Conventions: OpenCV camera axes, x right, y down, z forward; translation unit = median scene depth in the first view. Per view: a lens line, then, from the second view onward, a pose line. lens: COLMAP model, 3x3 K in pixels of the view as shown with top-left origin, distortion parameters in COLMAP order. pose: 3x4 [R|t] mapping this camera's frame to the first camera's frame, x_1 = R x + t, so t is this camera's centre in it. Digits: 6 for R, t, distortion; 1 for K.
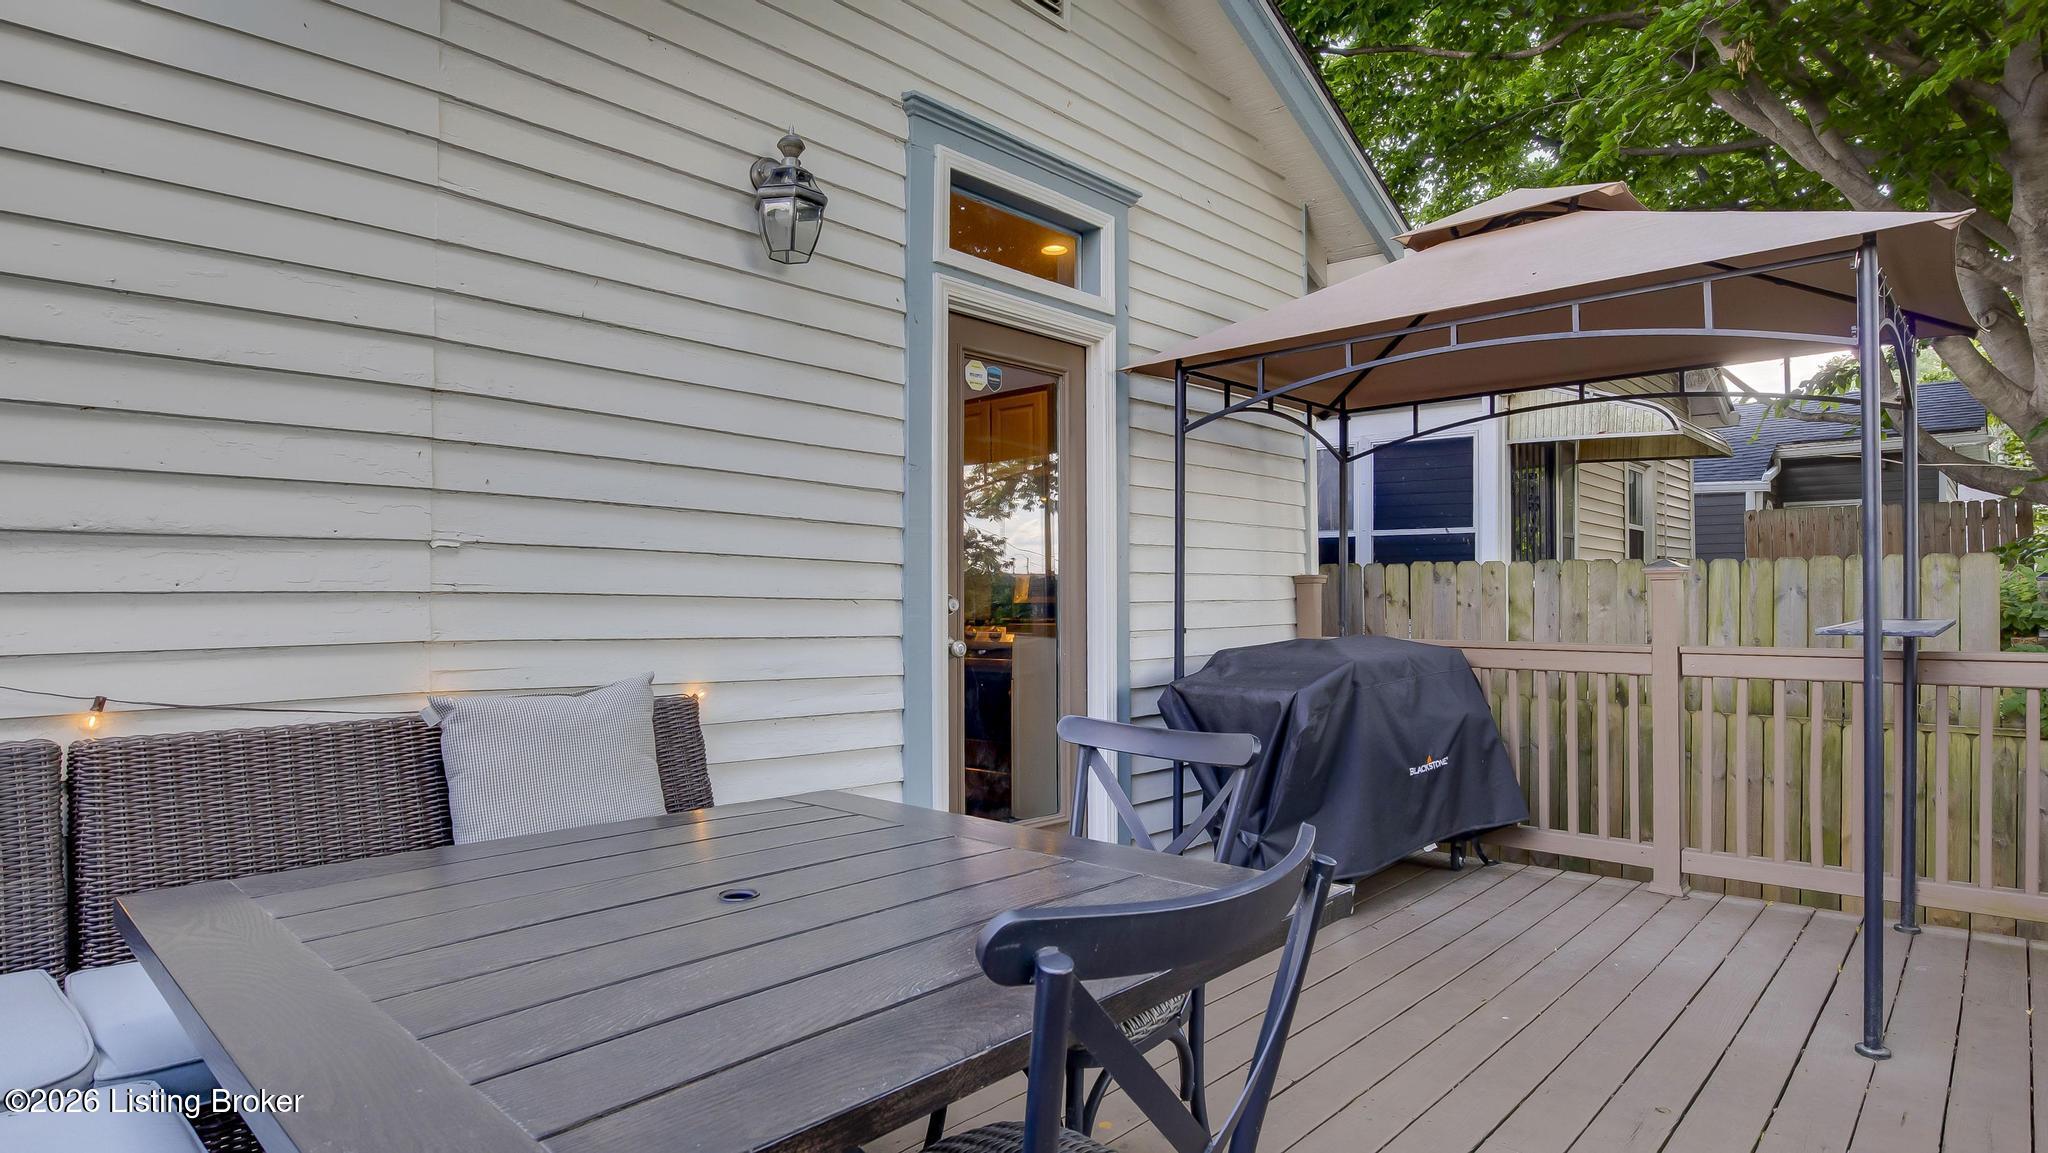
lens RADIAL K [[1074.3, 0, 1024.0], [0, 1074.3, 576.5], [0, 0, 1]] dist [-0.000580, -0.000119]
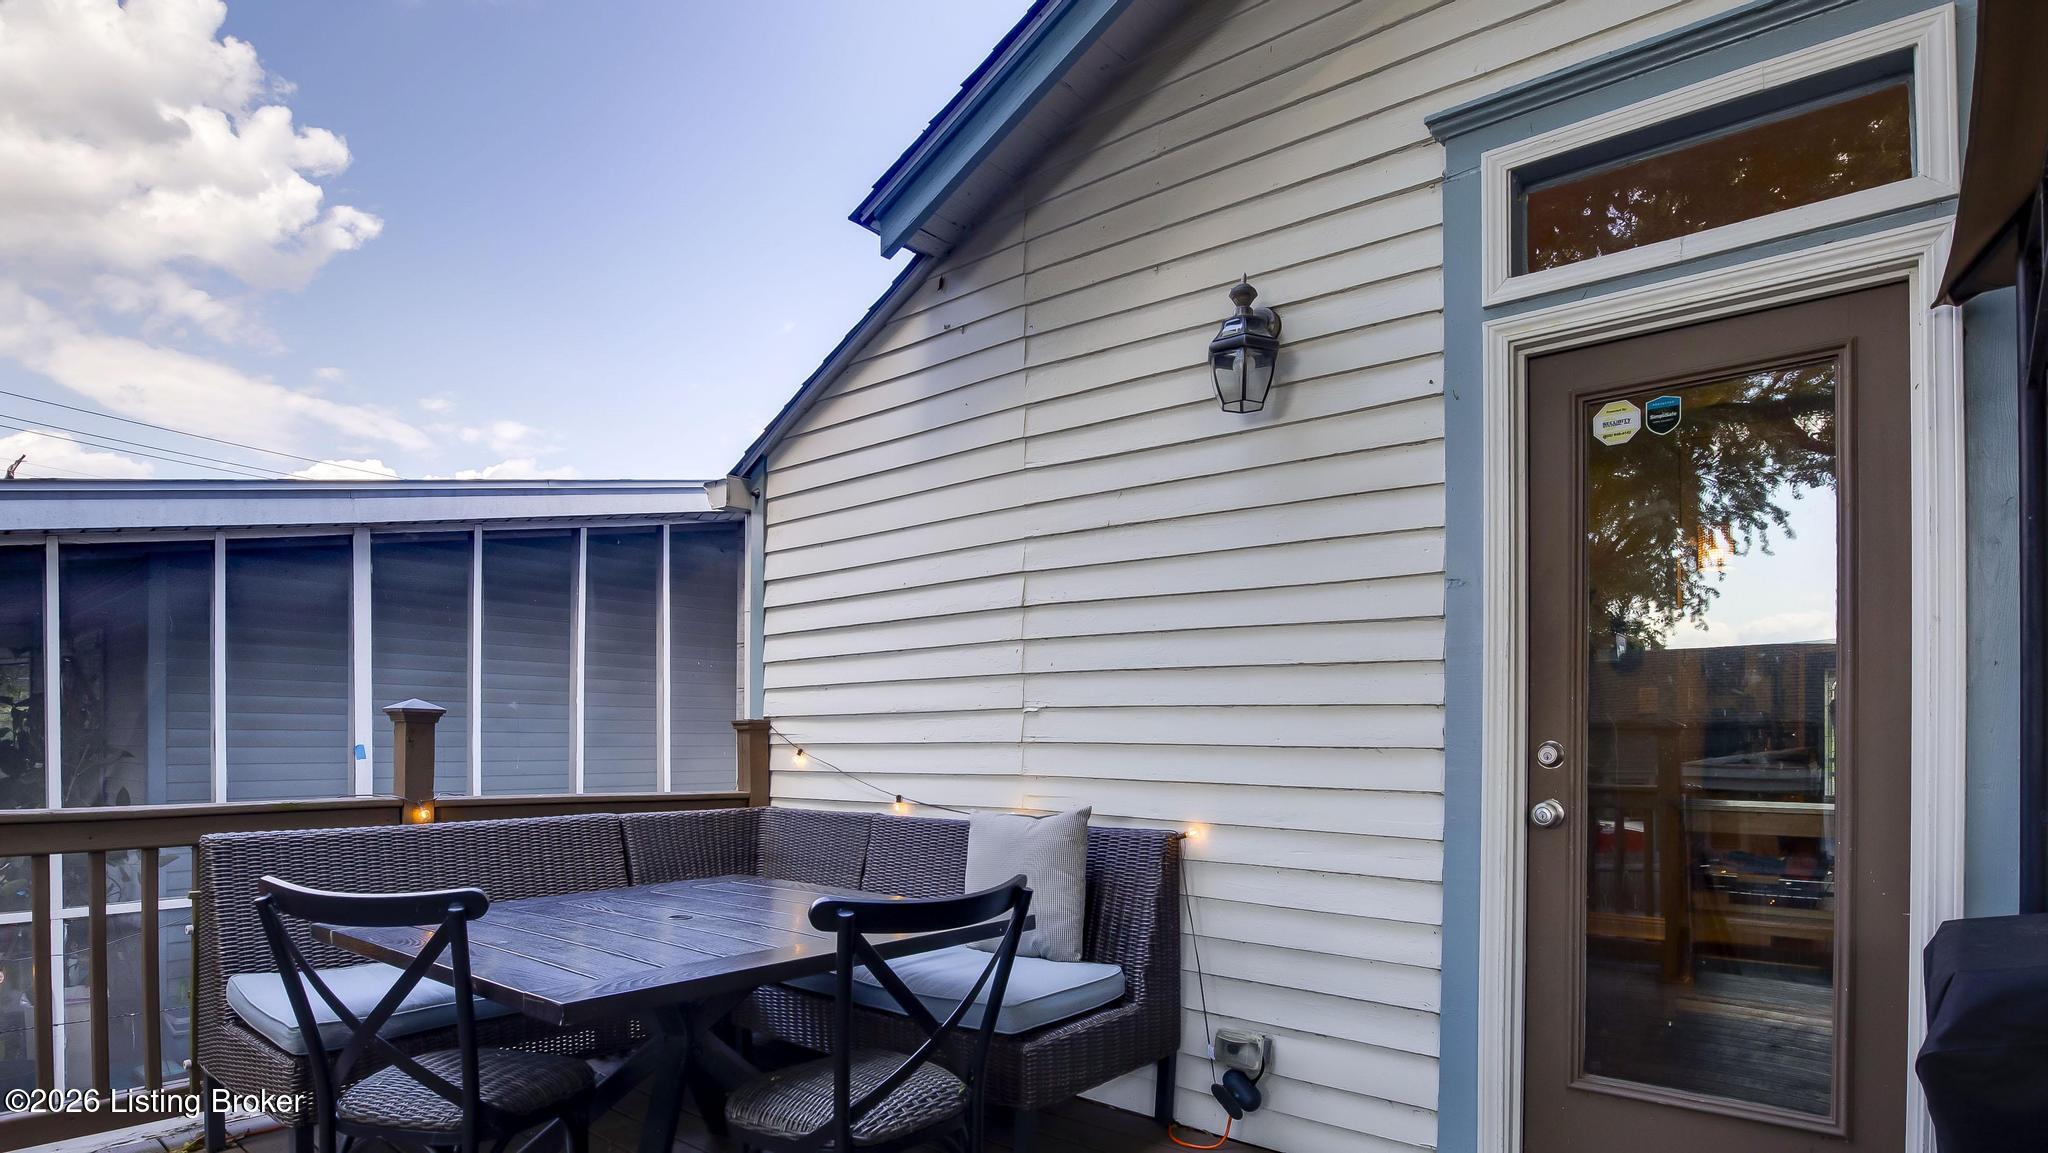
lens RADIAL K [[1074.3, 0, 1024.0], [0, 1074.3, 576.5], [0, 0, 1]] dist [-0.000580, -0.000119]
pose [[0.043554, -0.103768, -0.993647, 0.747892], [0.048400, 0.993643, -0.101646, -0.049336], [0.997878, -0.043666, 0.048299, 0.736040]]
